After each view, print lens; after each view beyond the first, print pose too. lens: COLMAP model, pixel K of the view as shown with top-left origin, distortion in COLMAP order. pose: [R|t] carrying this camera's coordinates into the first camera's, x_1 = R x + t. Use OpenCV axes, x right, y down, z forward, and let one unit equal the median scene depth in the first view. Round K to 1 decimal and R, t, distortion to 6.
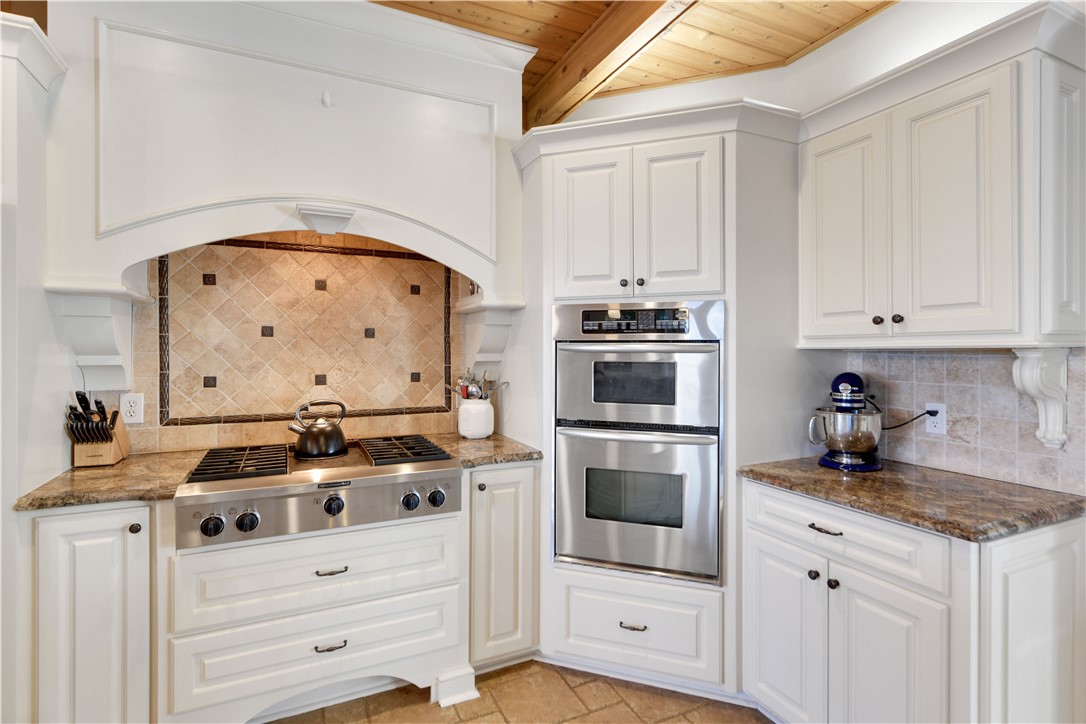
lens RADIAL K [[526.7, 0, 541.2], [0, 526.7, 352.4], [0, 0, 1]] dist [0.002915, -0.000013]
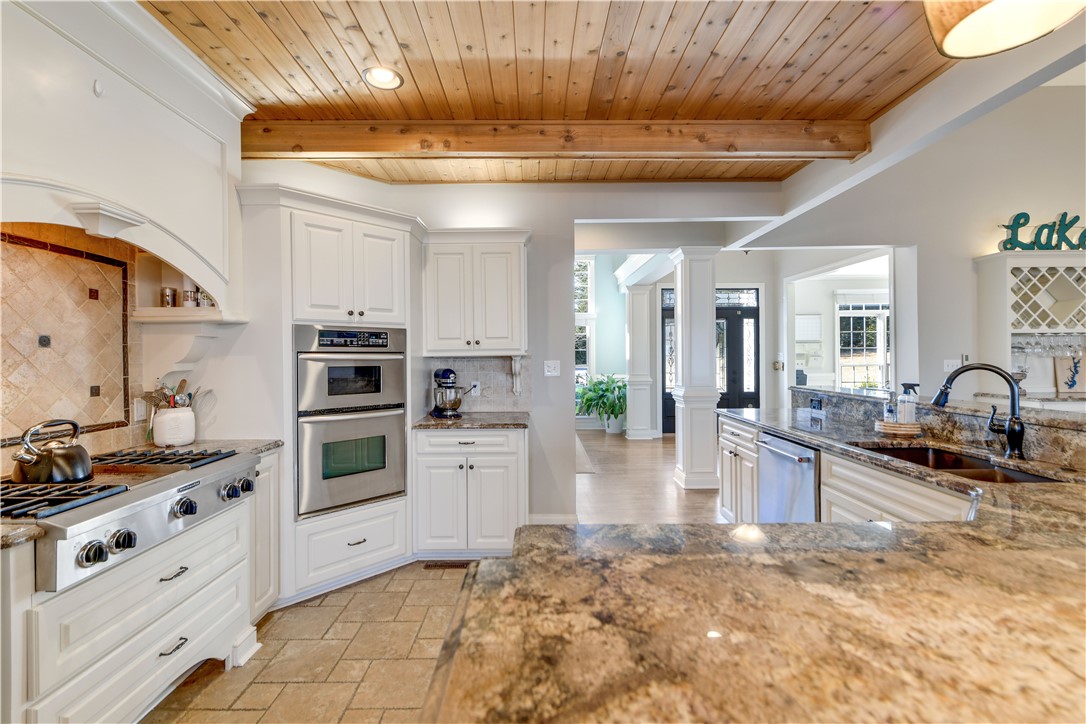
lens RADIAL K [[480.8, 0, 543.0], [0, 480.8, 362.0], [0, 0, 1]] dist [-0.000123, -0.000219]
pose [[0.410011, -0.016666, 0.911928, -0.835013], [0.012983, 0.999838, 0.012435, -0.003806], [-0.911988, 0.006742, 0.410161, -0.047138]]
